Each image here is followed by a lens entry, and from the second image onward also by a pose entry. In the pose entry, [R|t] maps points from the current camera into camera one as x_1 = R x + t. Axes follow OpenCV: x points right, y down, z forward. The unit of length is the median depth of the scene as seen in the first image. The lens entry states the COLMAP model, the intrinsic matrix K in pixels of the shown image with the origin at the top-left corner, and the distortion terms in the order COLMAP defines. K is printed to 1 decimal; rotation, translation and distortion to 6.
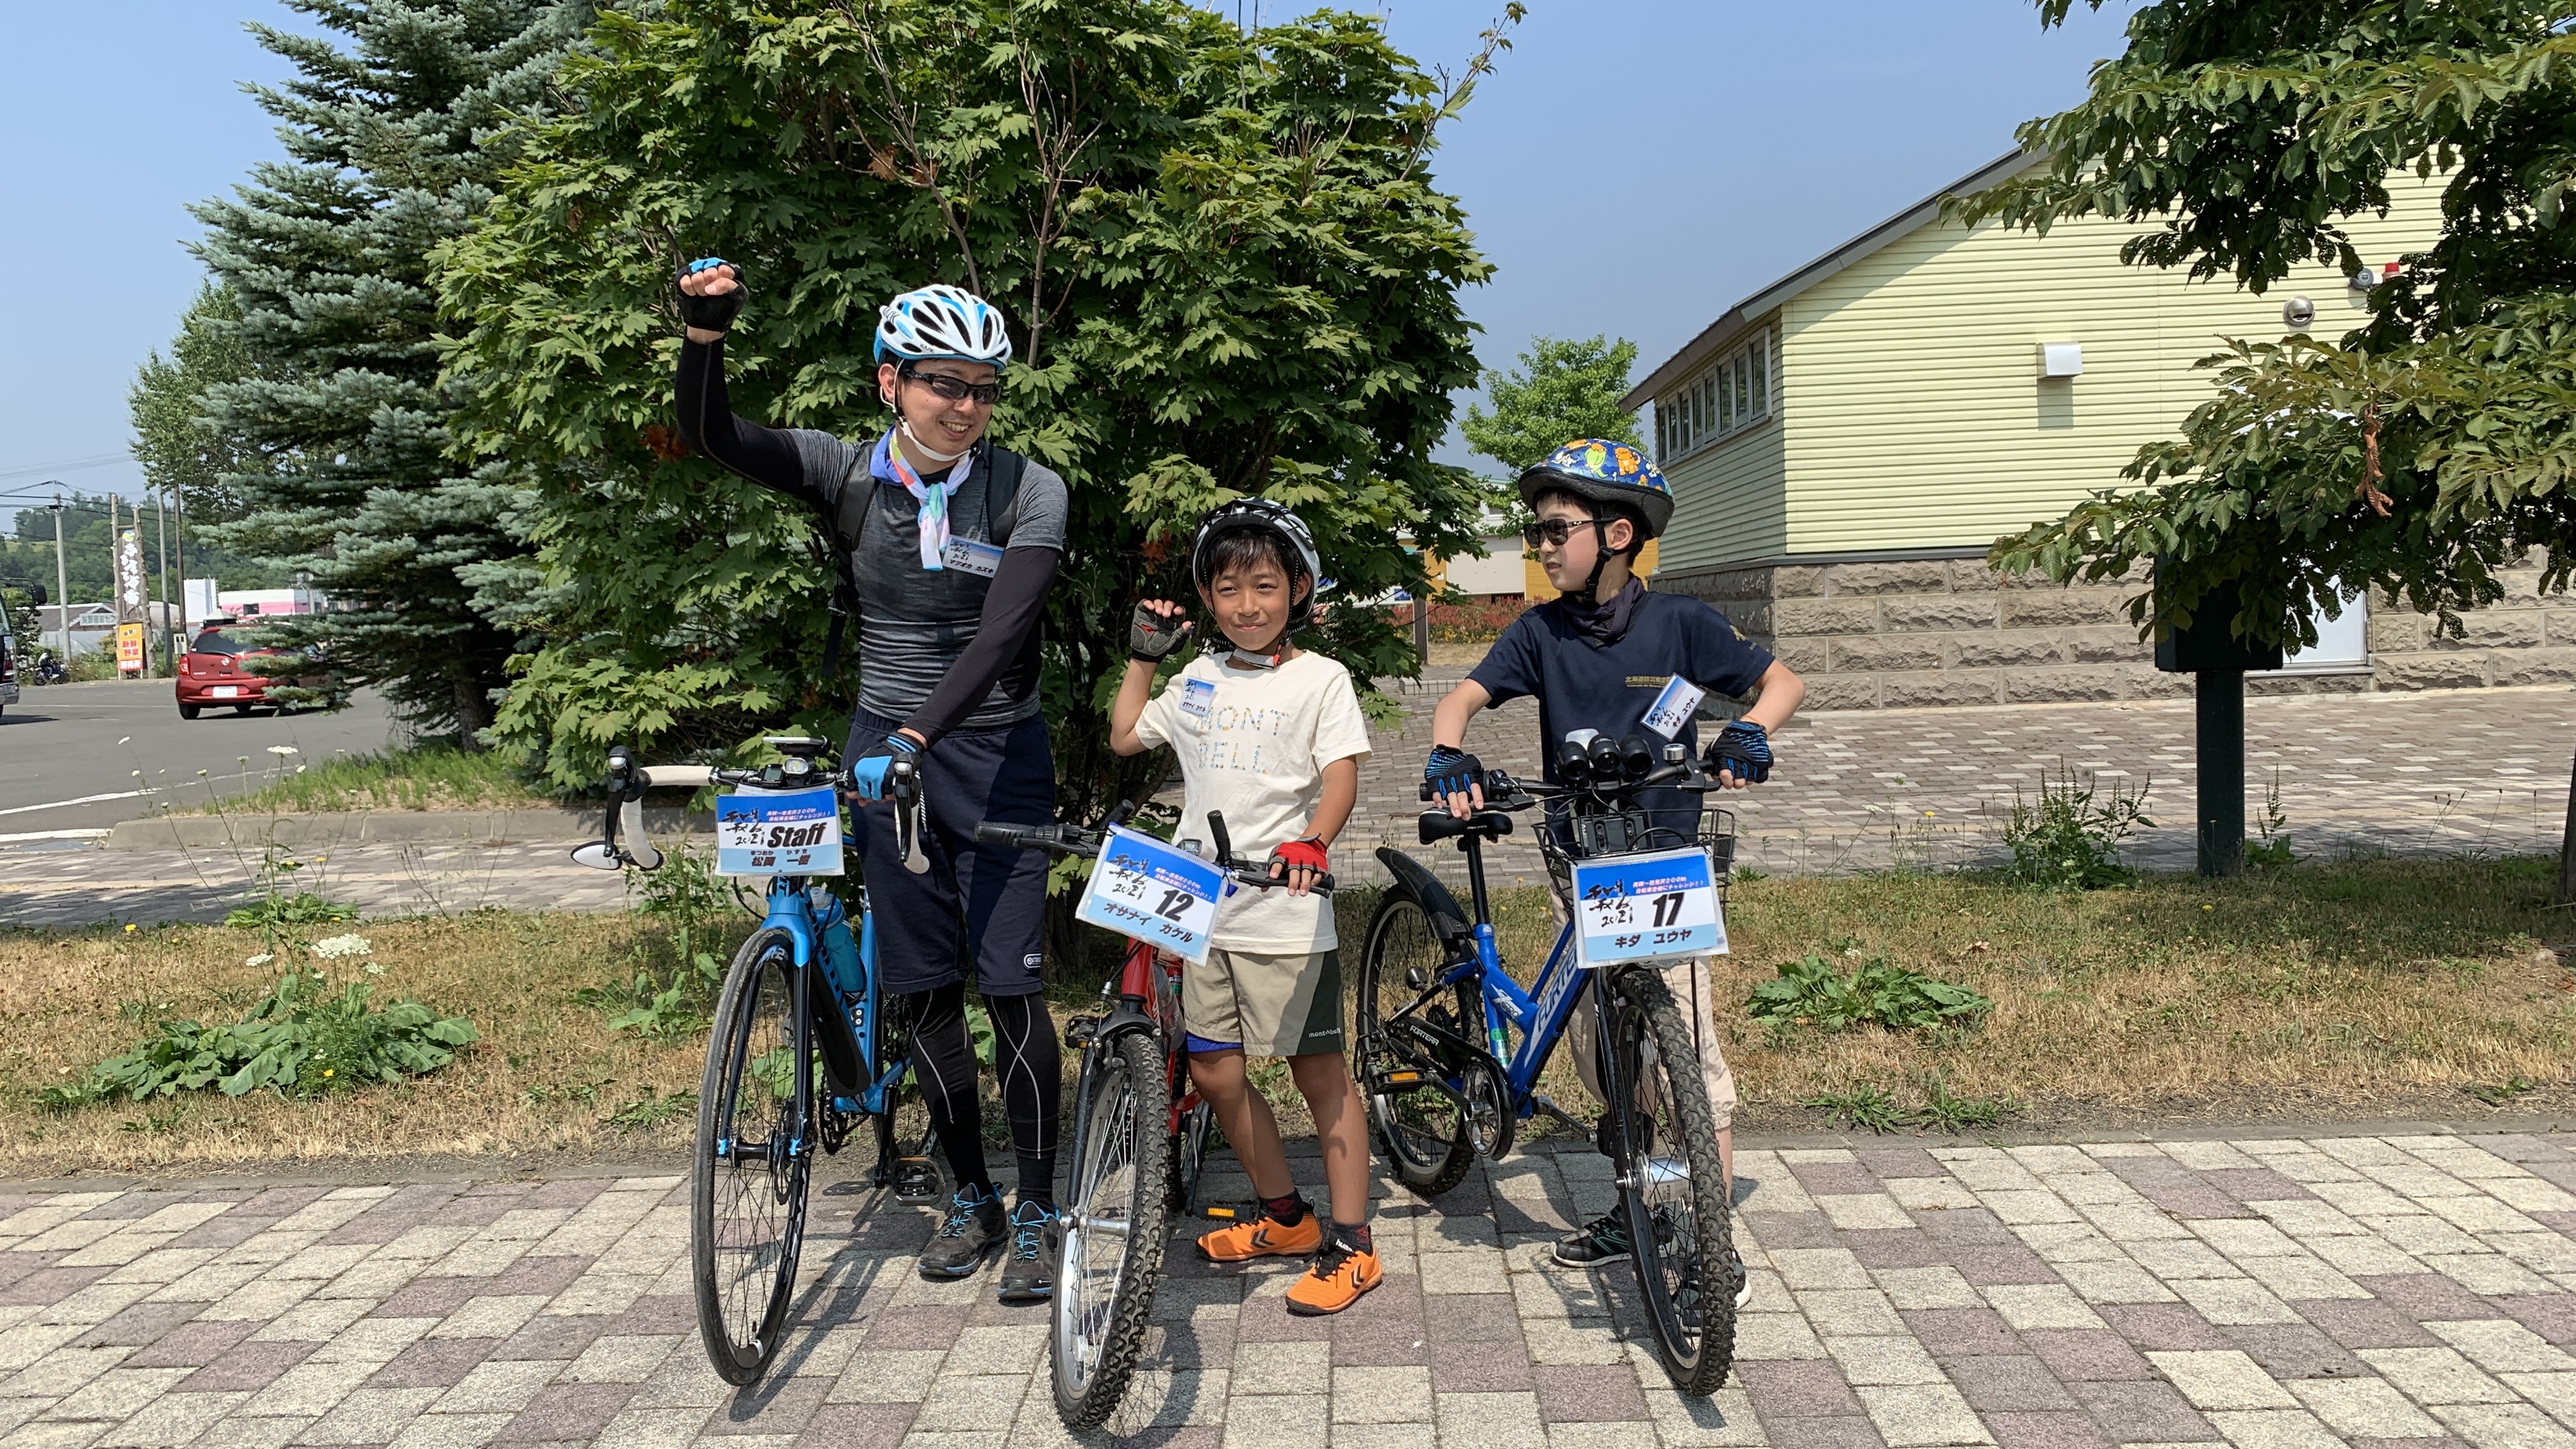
lens RADIAL K [[2134.2, 0, 1256.5], [0, 2134.2, 738.6], [0, 0, 1]] dist [0.001665, 0.012301]
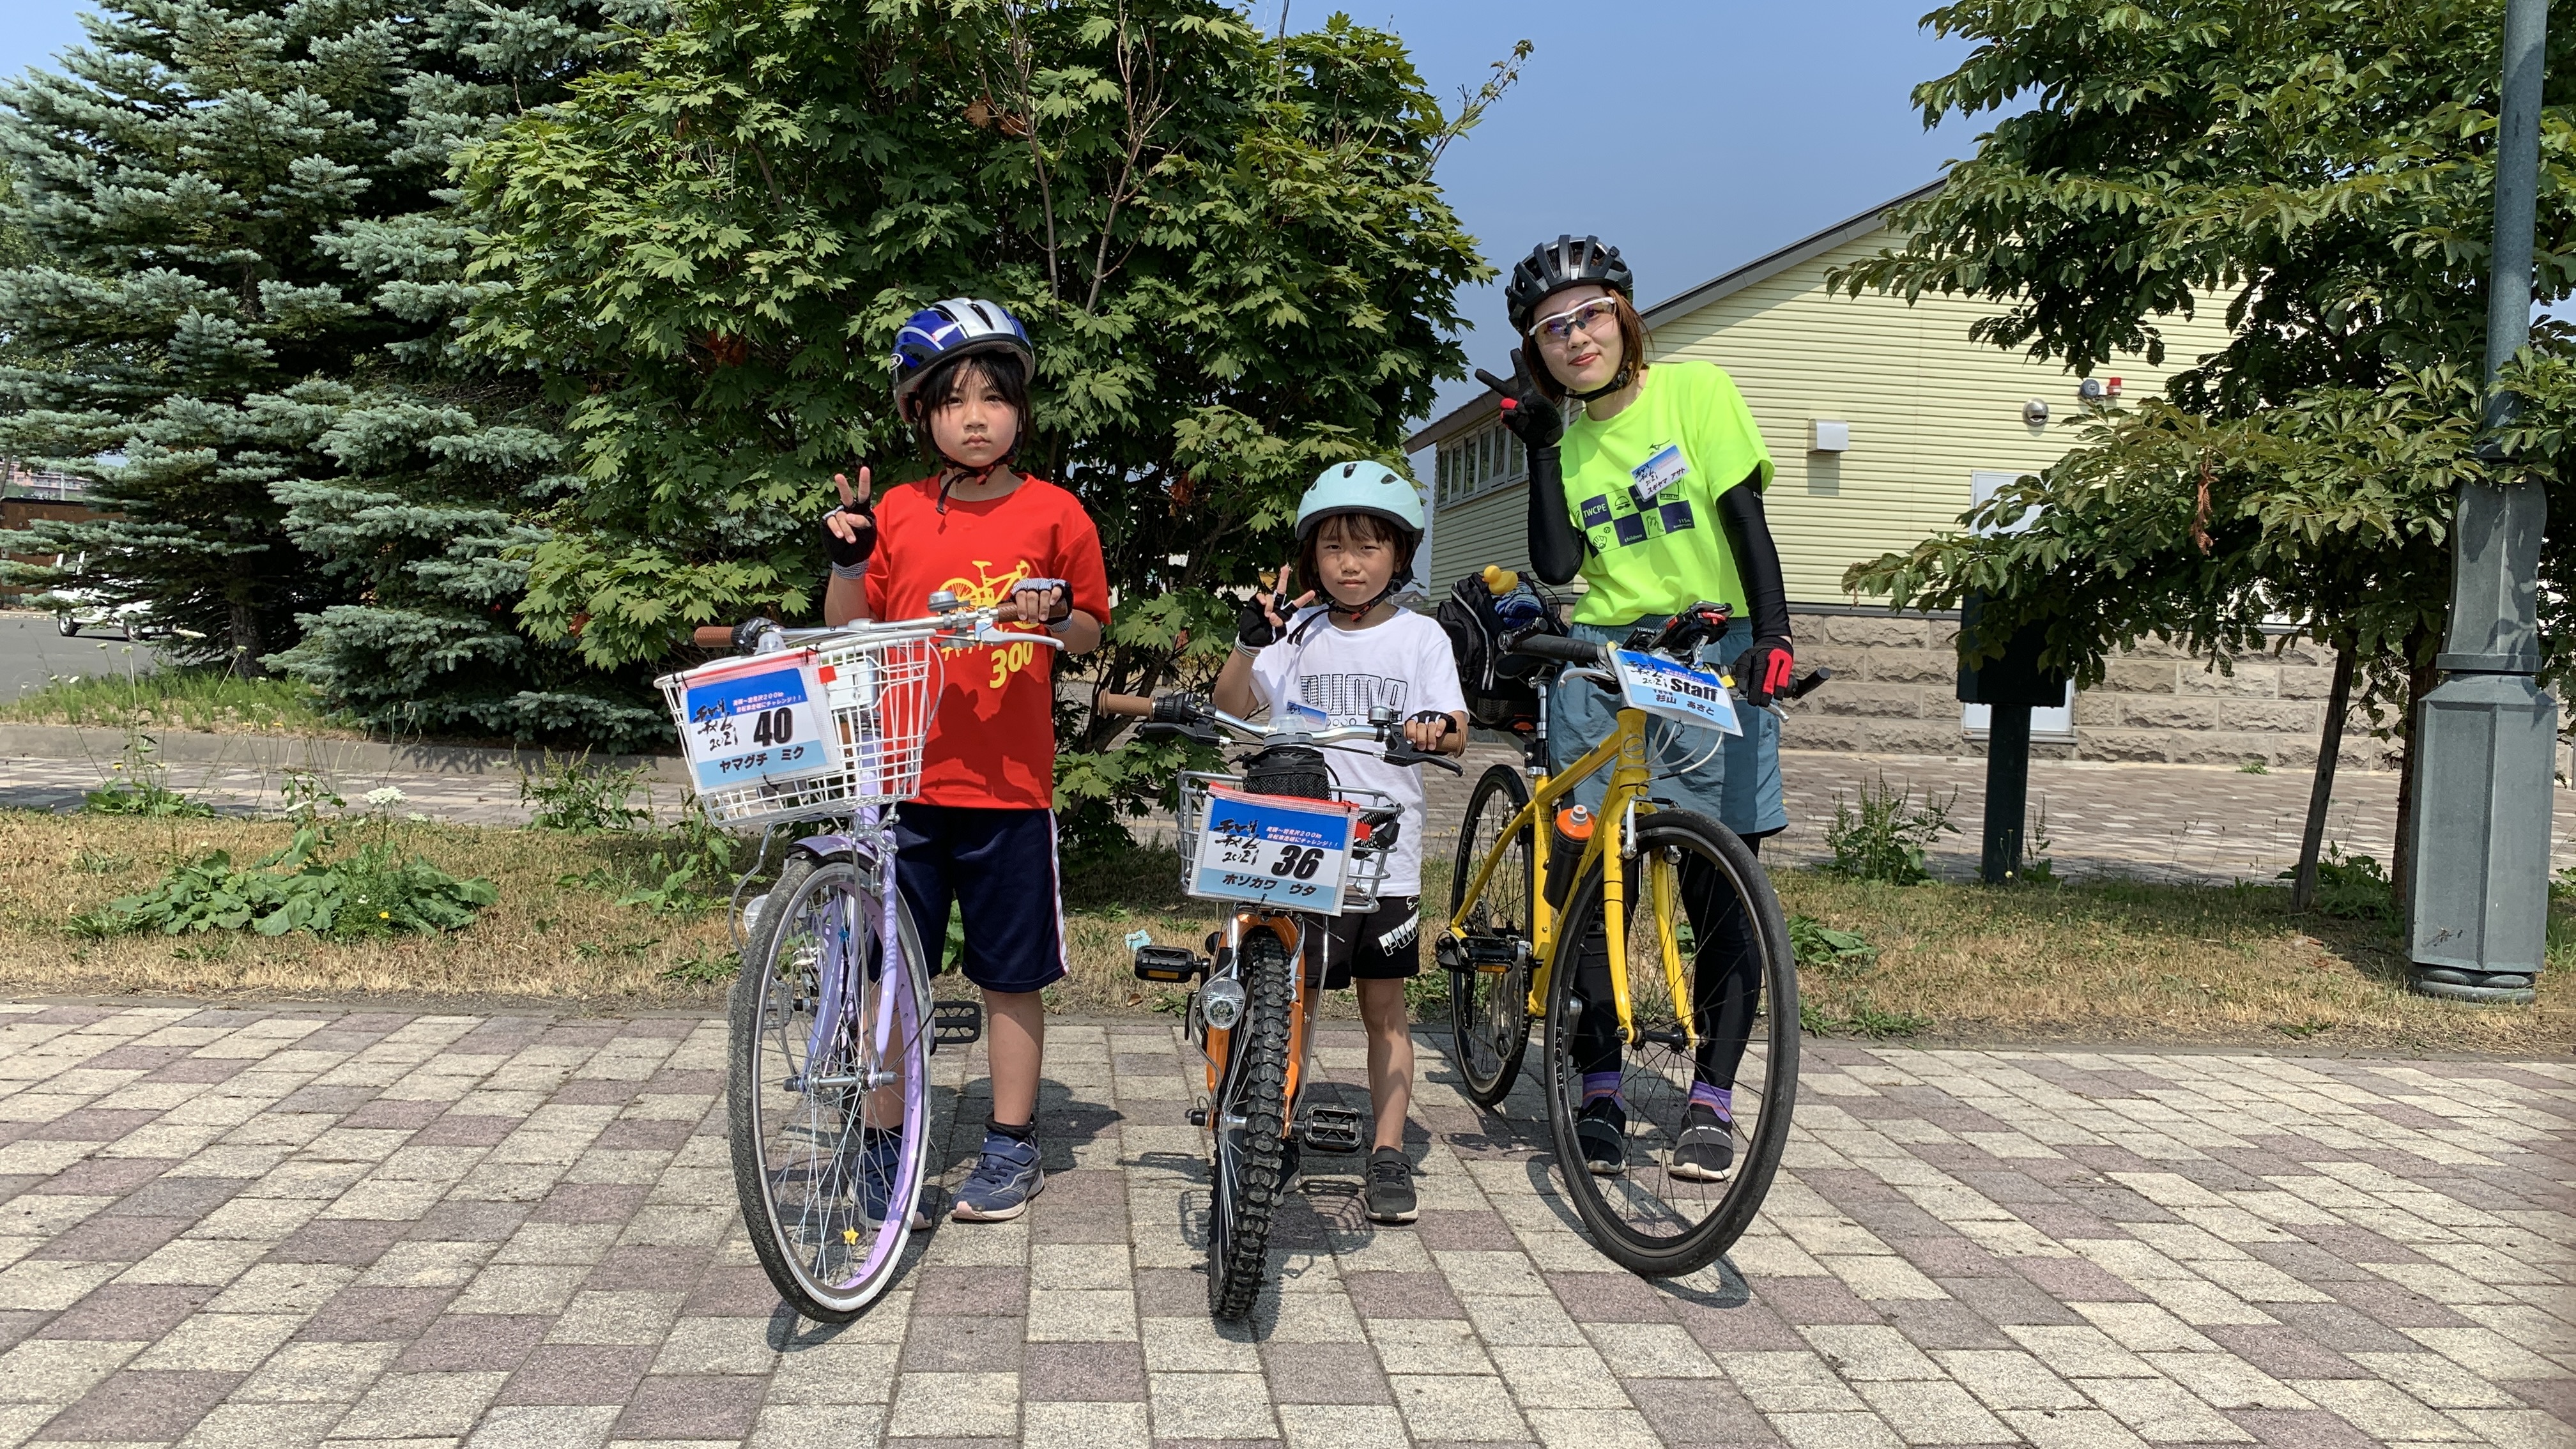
lens RADIAL K [[2143.3, 0, 1307.5], [0, 2143.3, 740.0], [0, 0, 1]] dist [0.004775, -0.003458]
pose [[0.983455, 0.073610, 0.165520, -0.116322], [-0.071034, 0.997244, -0.021437, 0.041991], [-0.166642, 0.009325, 0.985973, -0.068083]]
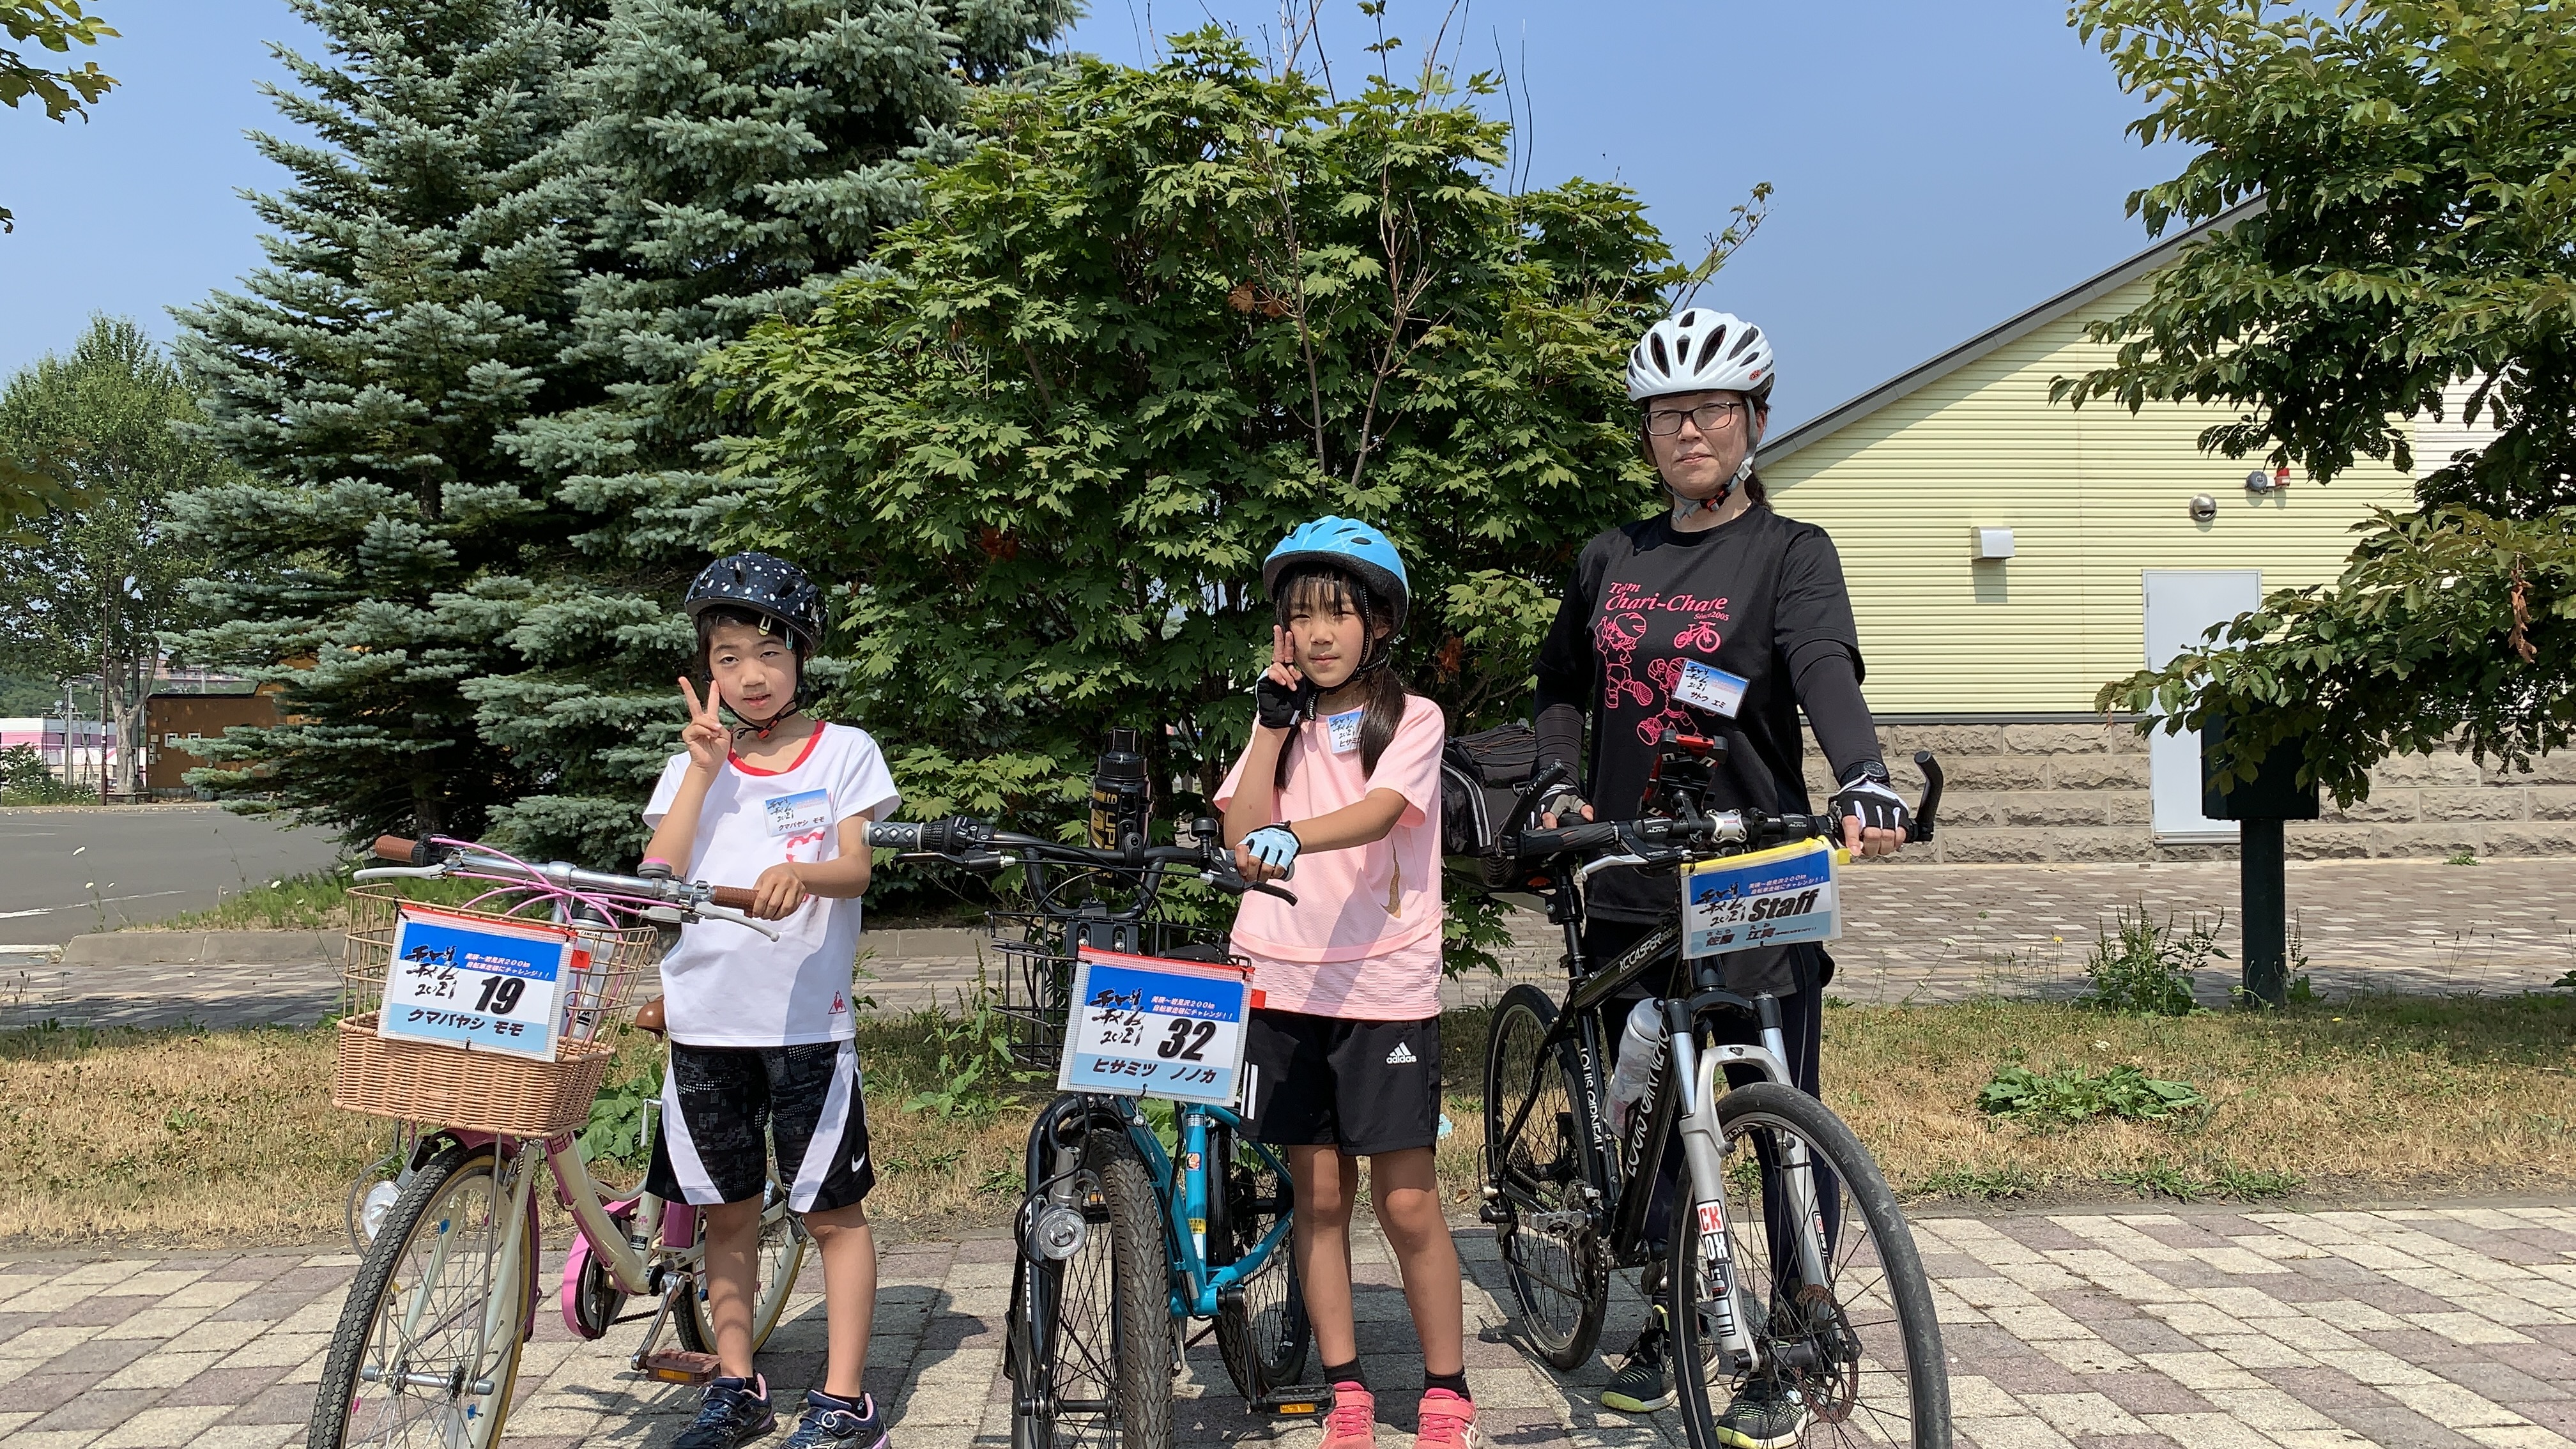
lens RADIAL K [[2145.9, 0, 1311.1], [0, 2145.9, 721.3], [0, 0, 1]] dist [-0.000761, 0.007795]
pose [[0.992814, 0.032170, 0.115264, -0.180178], [-0.022226, 0.996000, -0.086542, 0.026820], [-0.117587, 0.083358, 0.989558, -0.039122]]
